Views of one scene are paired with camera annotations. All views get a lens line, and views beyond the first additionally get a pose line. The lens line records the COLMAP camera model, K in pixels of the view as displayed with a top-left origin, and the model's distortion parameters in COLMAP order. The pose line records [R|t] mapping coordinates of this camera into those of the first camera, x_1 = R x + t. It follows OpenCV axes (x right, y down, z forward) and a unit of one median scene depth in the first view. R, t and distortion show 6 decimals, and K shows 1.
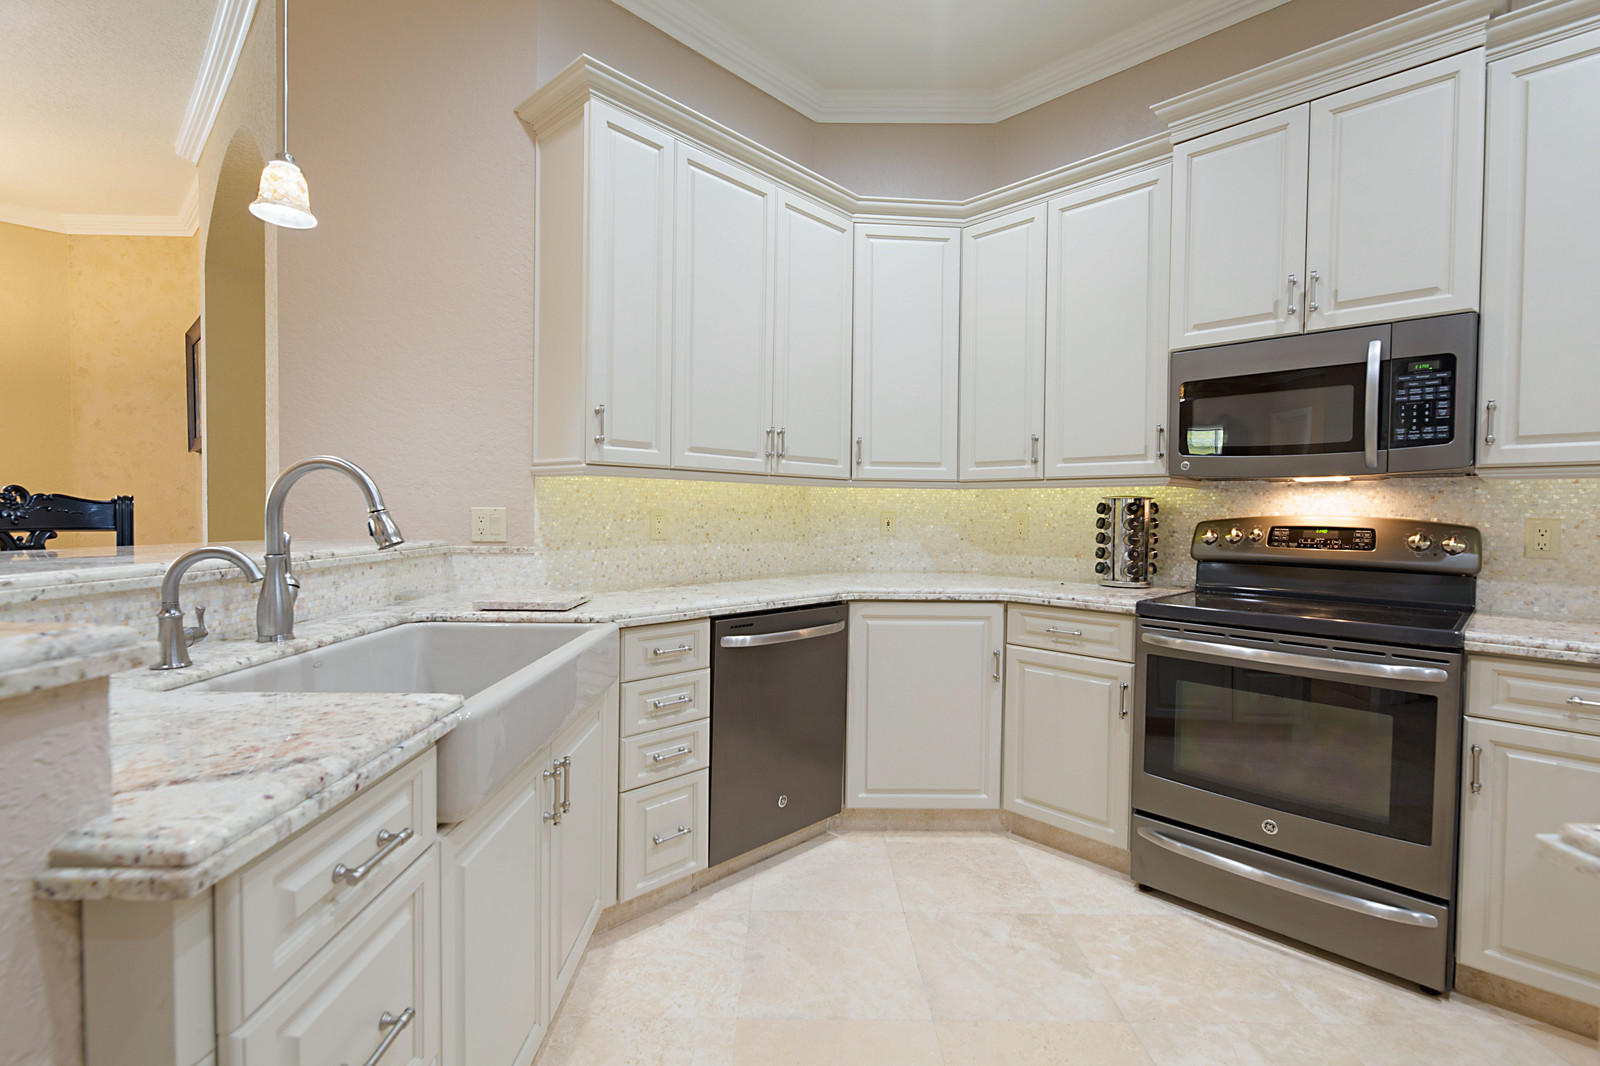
lens RADIAL K [[739.8, 0, 782.8], [0, 739.8, 511.3], [0, 0, 1]] dist [-0.001083, -0.000177]
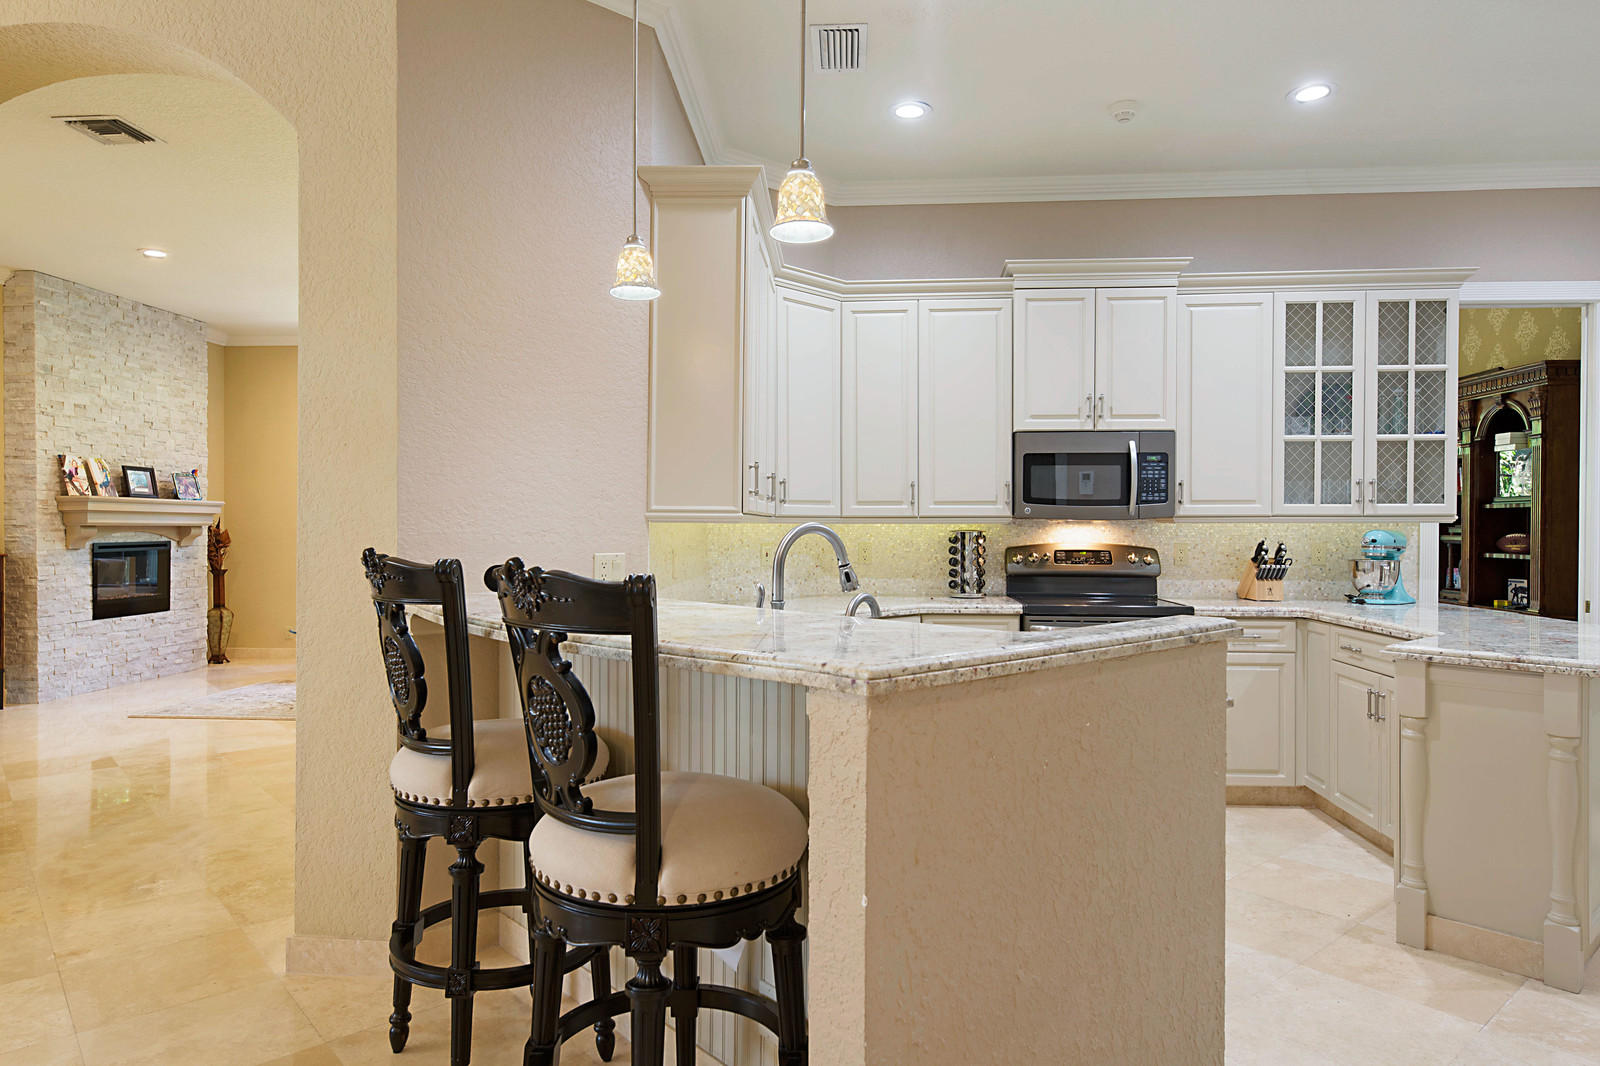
lens RADIAL K [[1012.4, 0, 789.6], [0, 1012.4, 486.4], [0, 0, 1]] dist [0.011226, -0.000505]
pose [[0.743749, 0.013299, 0.668327, -1.226326], [0.007817, 0.999561, -0.028589, -0.060146], [-0.668413, 0.026488, 0.743318, -0.184985]]
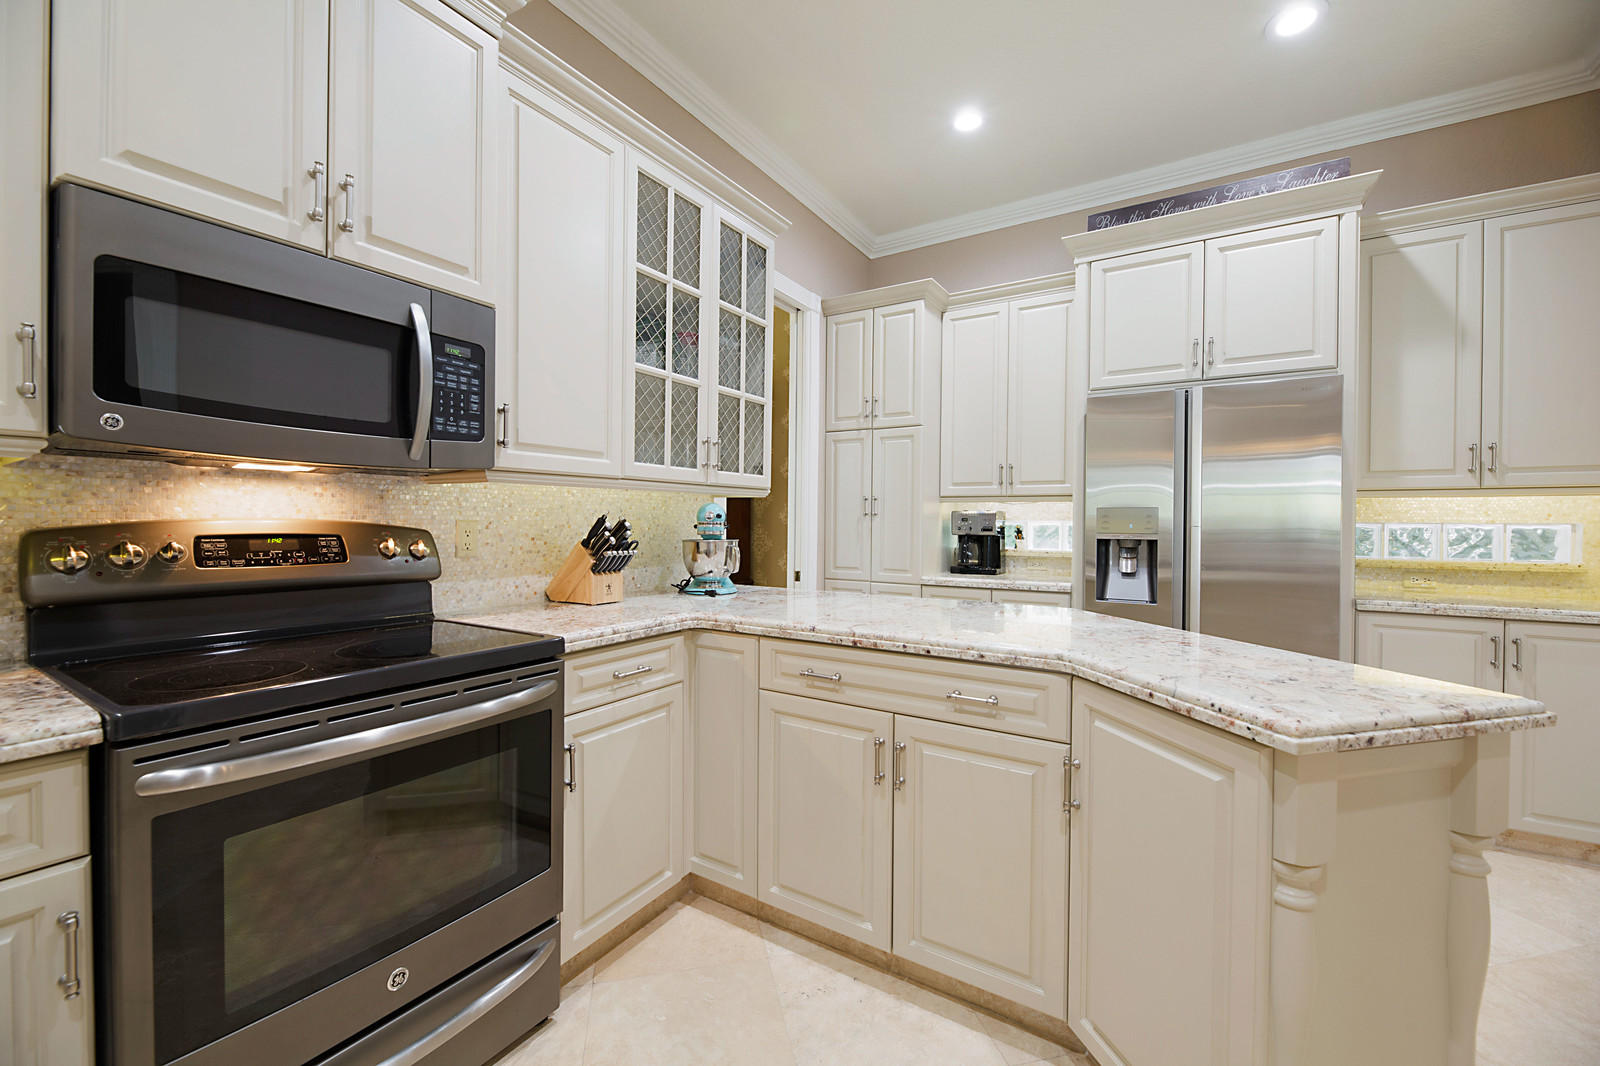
lens RADIAL K [[644.1, 0, 798.0], [0, 644.1, 534.5], [0, 0, 1]] dist [-0.003494, -0.001874]
pose [[-0.239139, -0.032851, 0.970429, 0.006756], [-0.007907, 0.999460, 0.031885, -0.002782], [-0.970953, -0.000048, -0.239270, 0.699406]]
